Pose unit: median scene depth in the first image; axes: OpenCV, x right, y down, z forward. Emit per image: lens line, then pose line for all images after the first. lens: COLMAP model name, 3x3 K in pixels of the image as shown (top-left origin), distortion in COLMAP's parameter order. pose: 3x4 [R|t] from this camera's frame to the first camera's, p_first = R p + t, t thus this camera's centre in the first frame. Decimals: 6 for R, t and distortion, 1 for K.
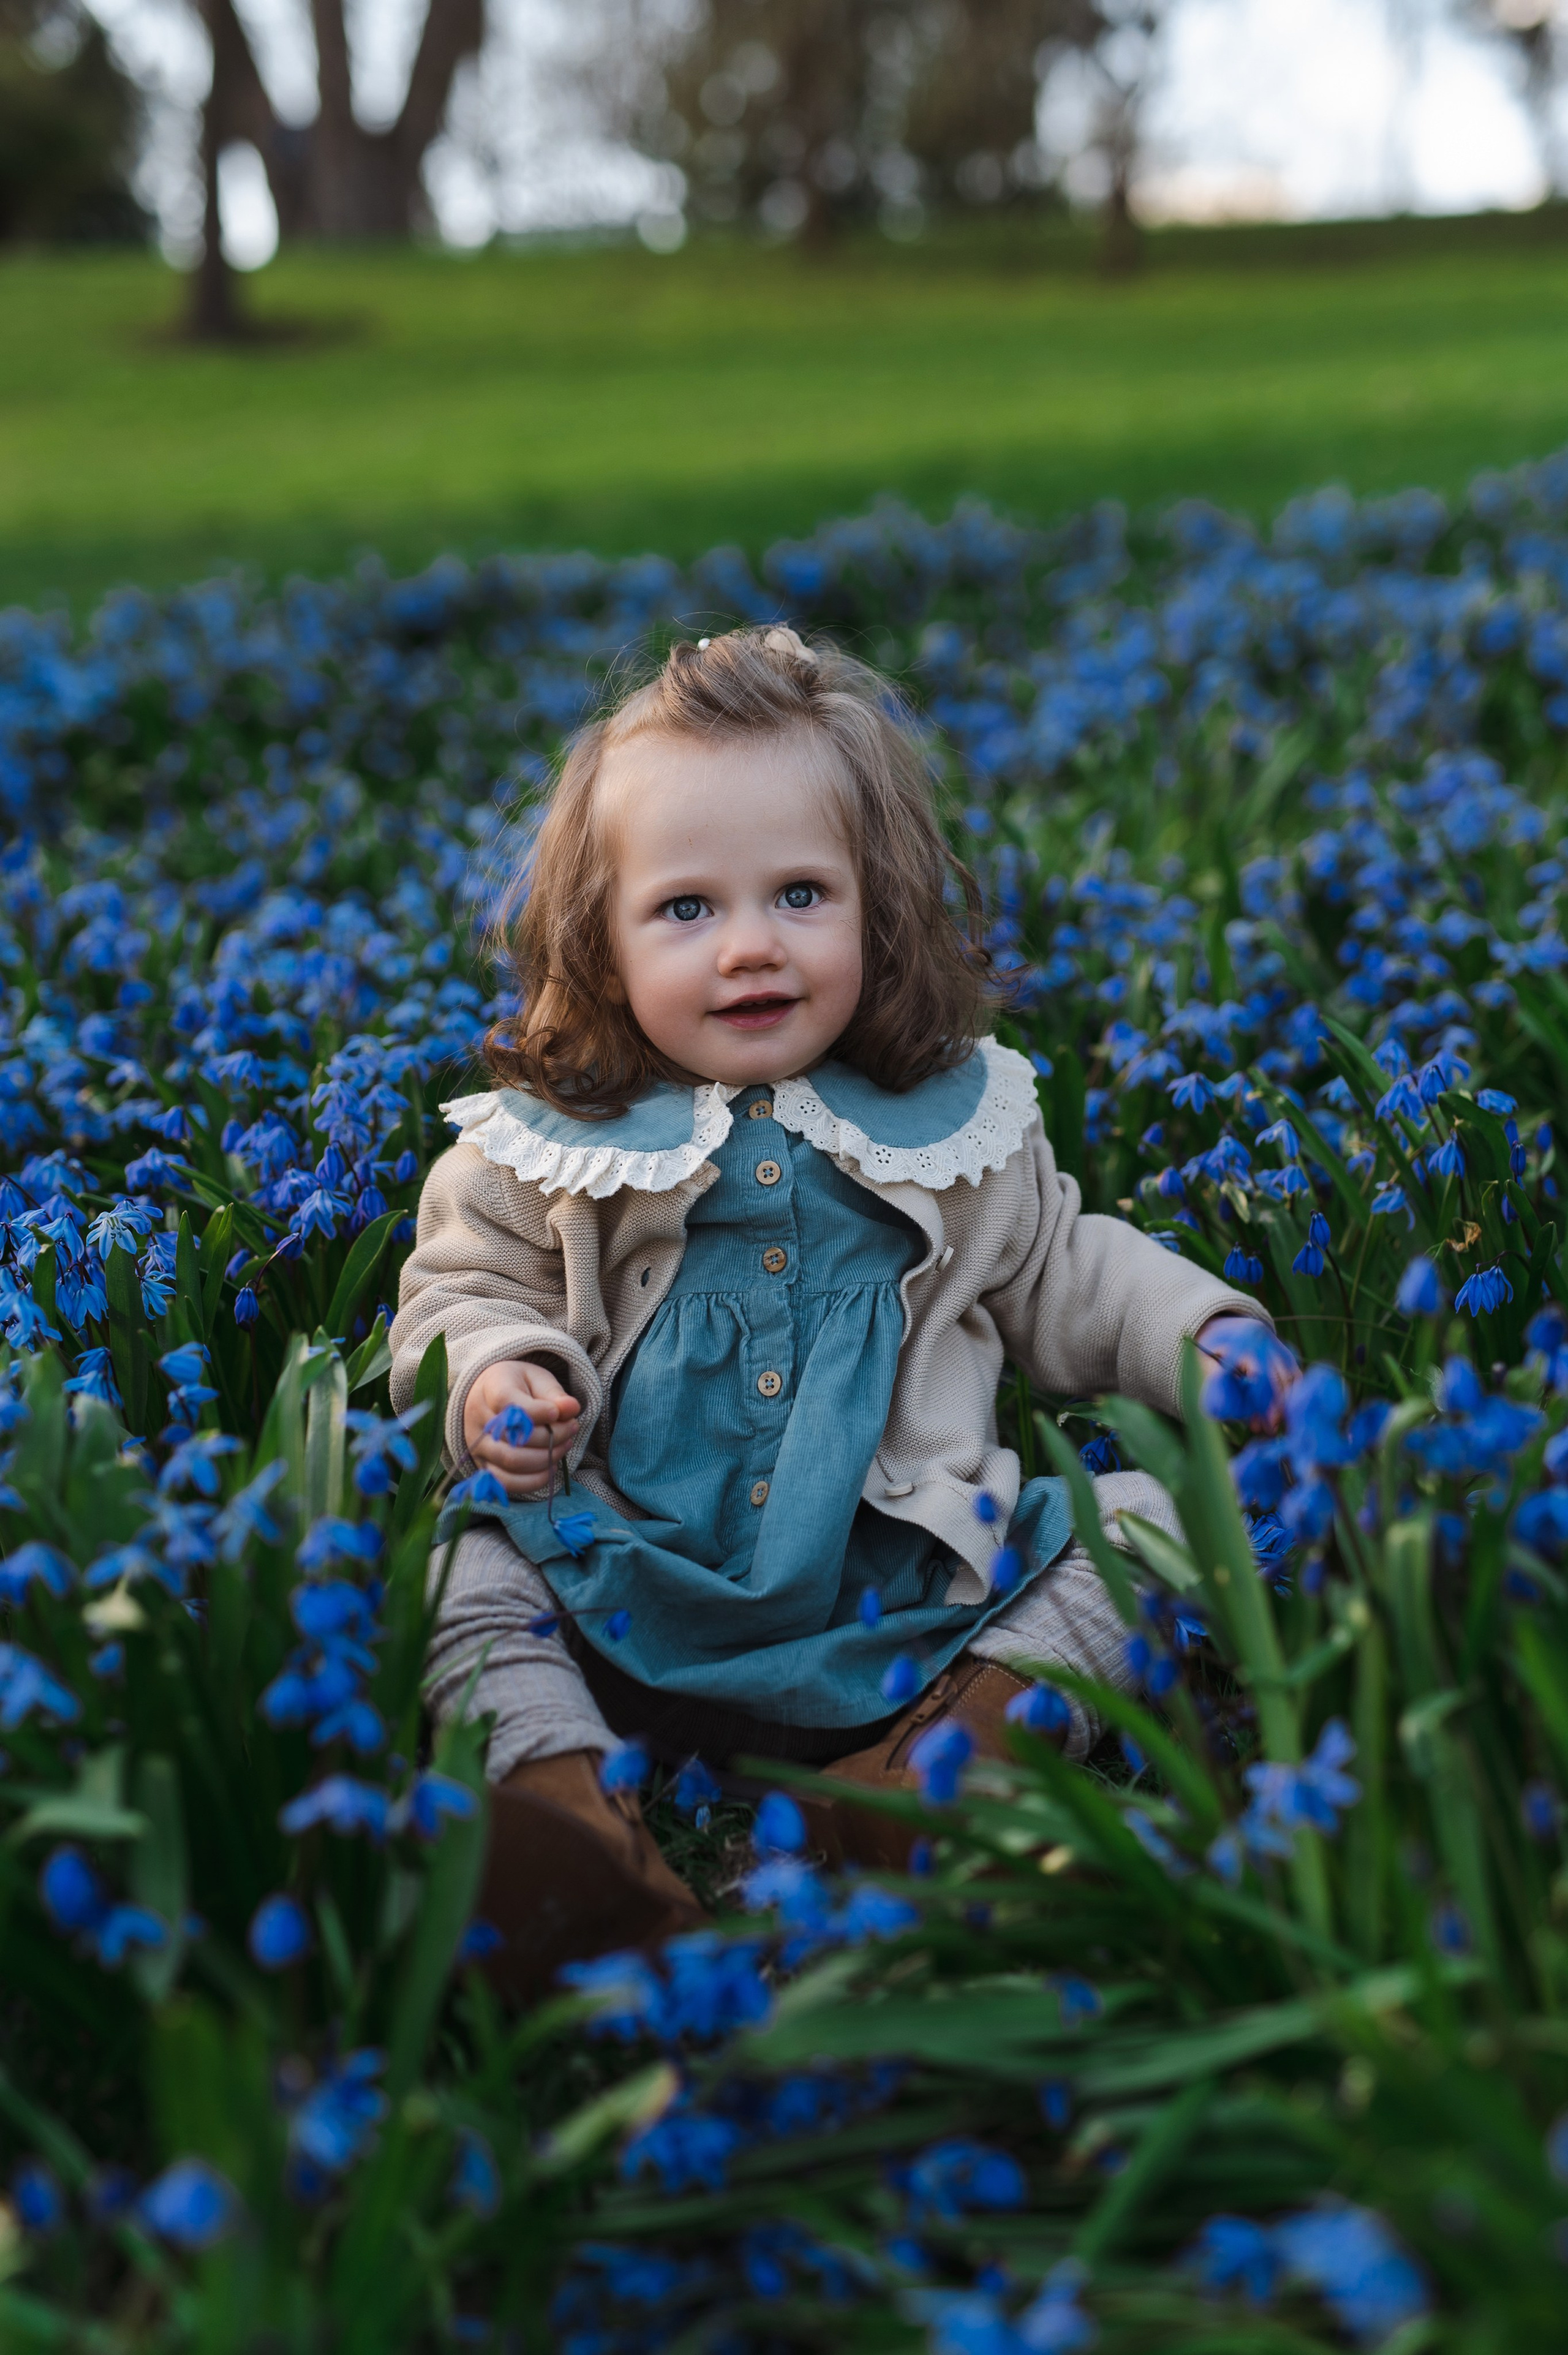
lens RADIAL K [[3295.4, 0, 782.5], [0, 3295.4, 1171.5], [0, 0, 1]] dist [-0.024250, 0.000000]
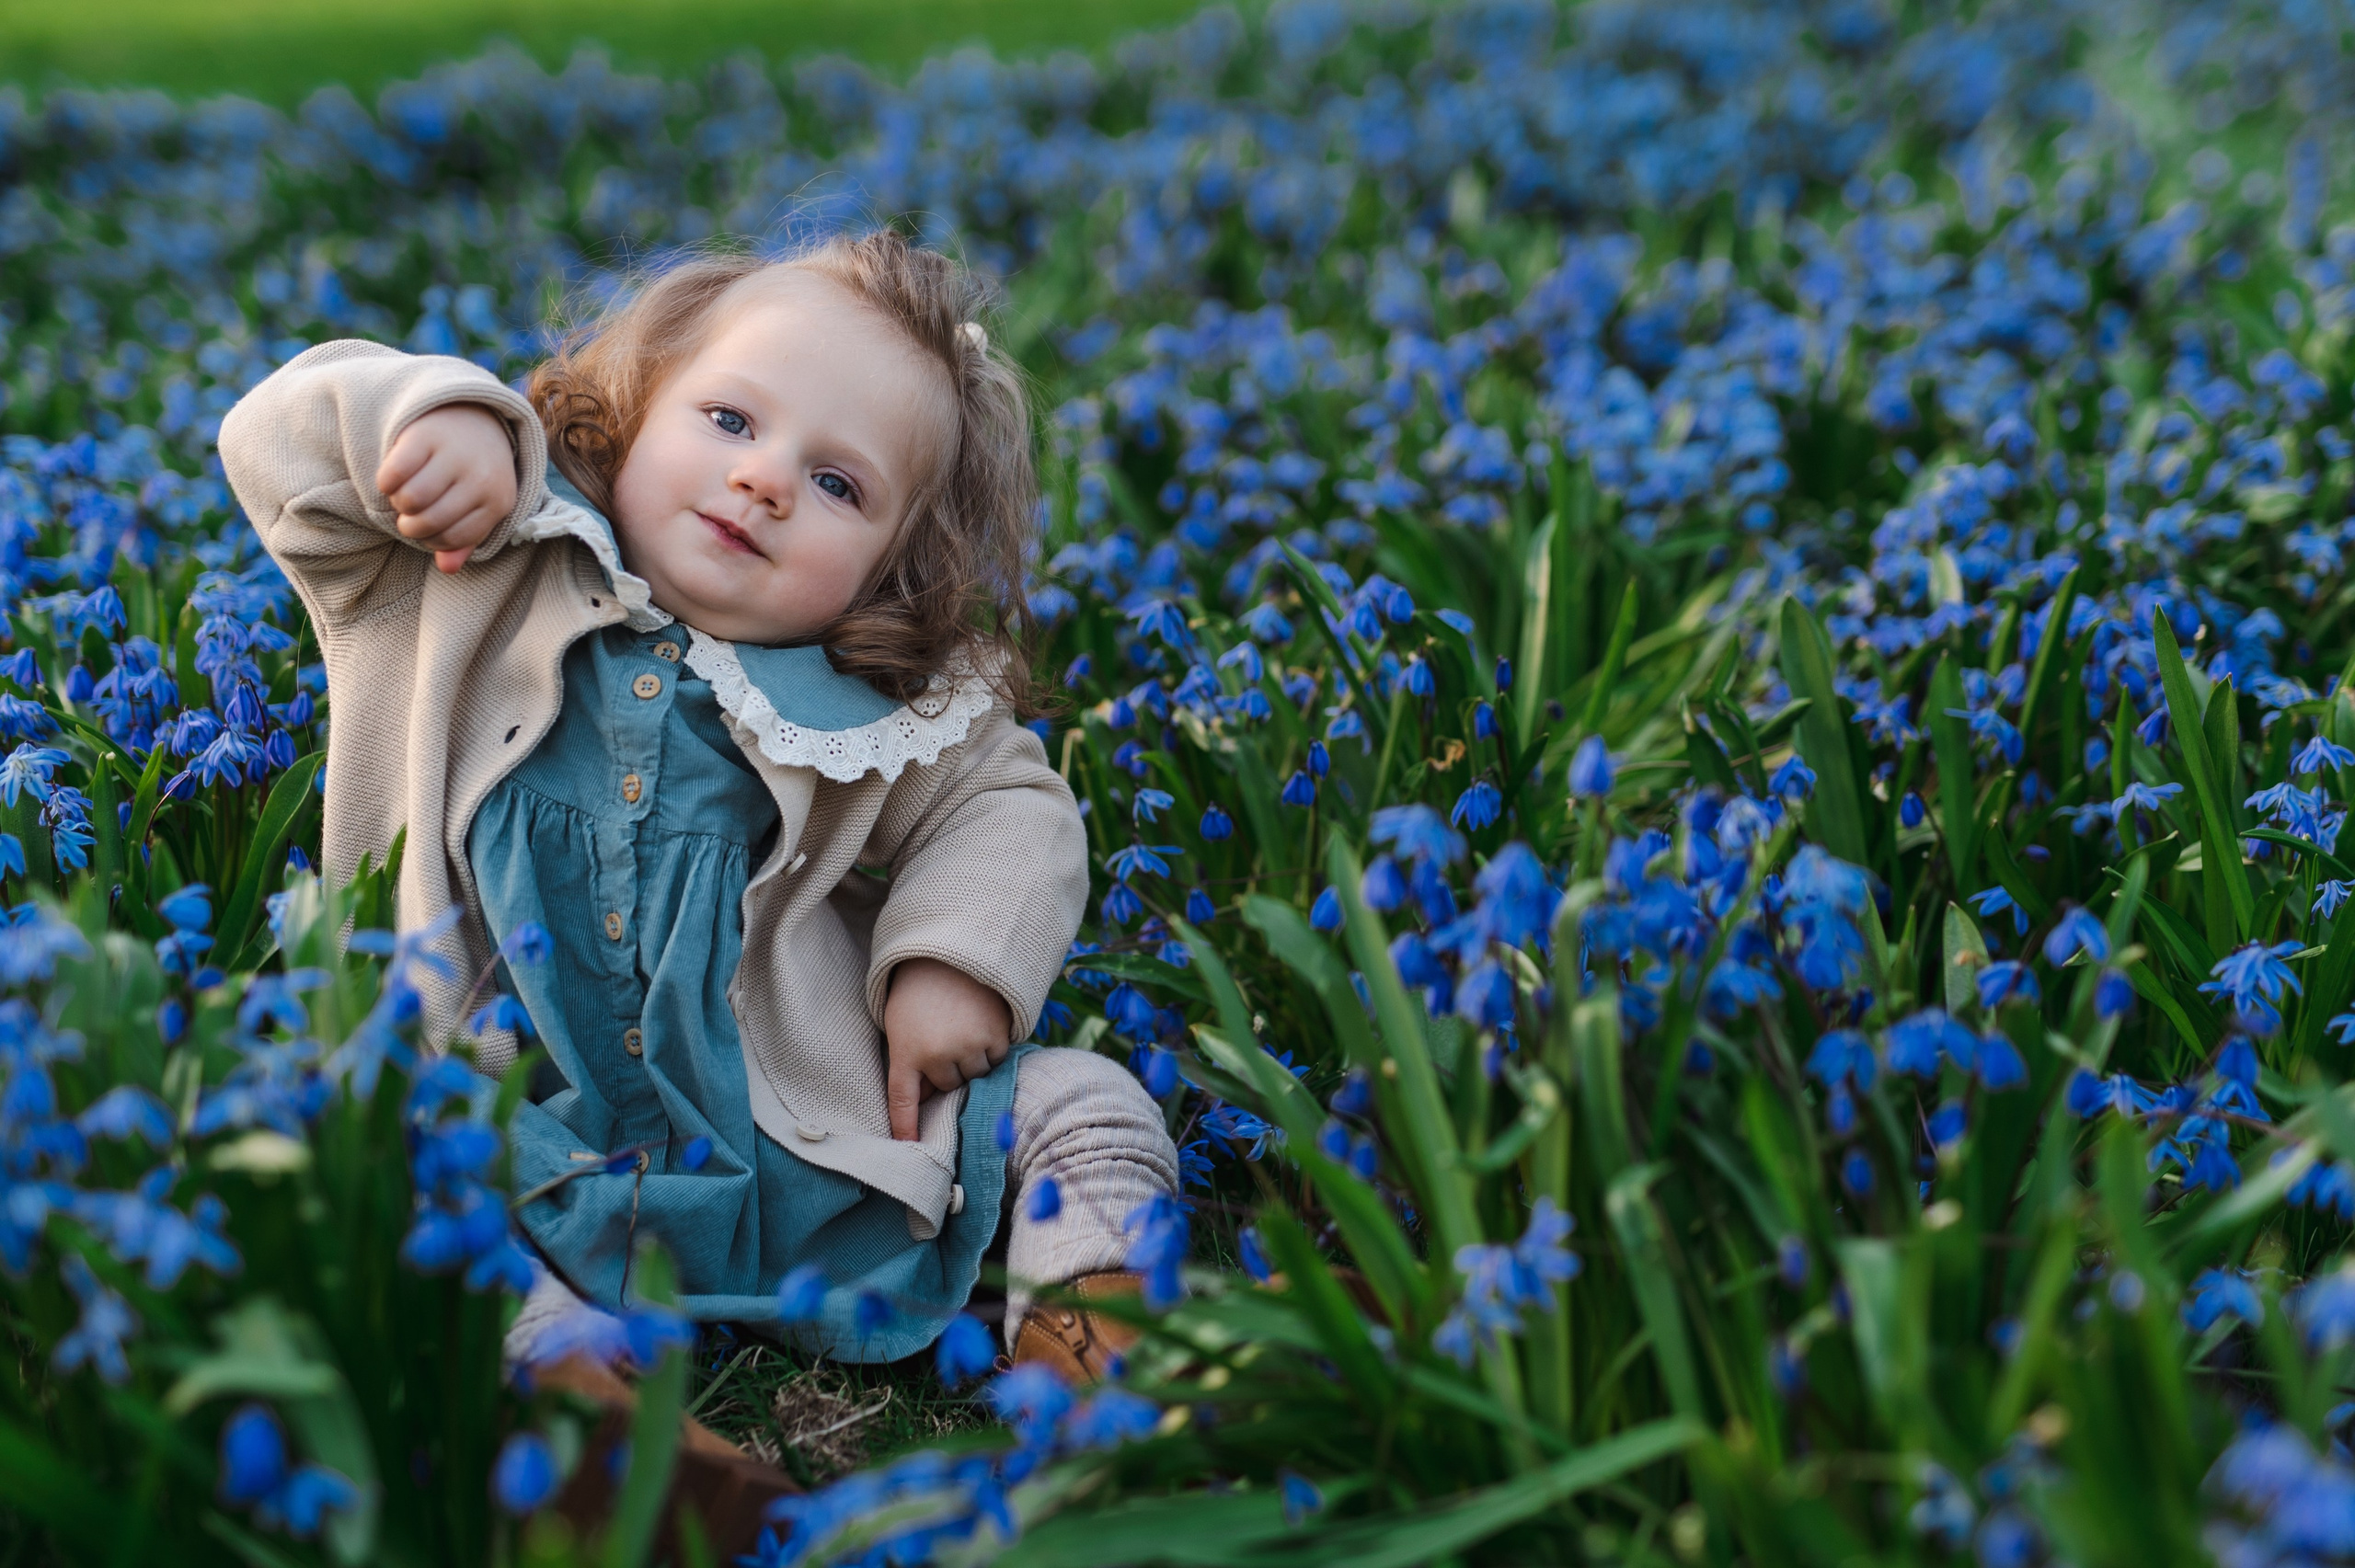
lens RADIAL K [[3464.8, 0, 1178.4], [0, 3464.8, 789.3], [0, 0, 1]] dist [0.005615, 0.000000]
pose [[0.967024, -0.020858, 0.253831, -0.129951], [0.020272, 0.999782, 0.004922, 0.022002], [-0.253878, 0.000386, 0.967236, 0.004886]]
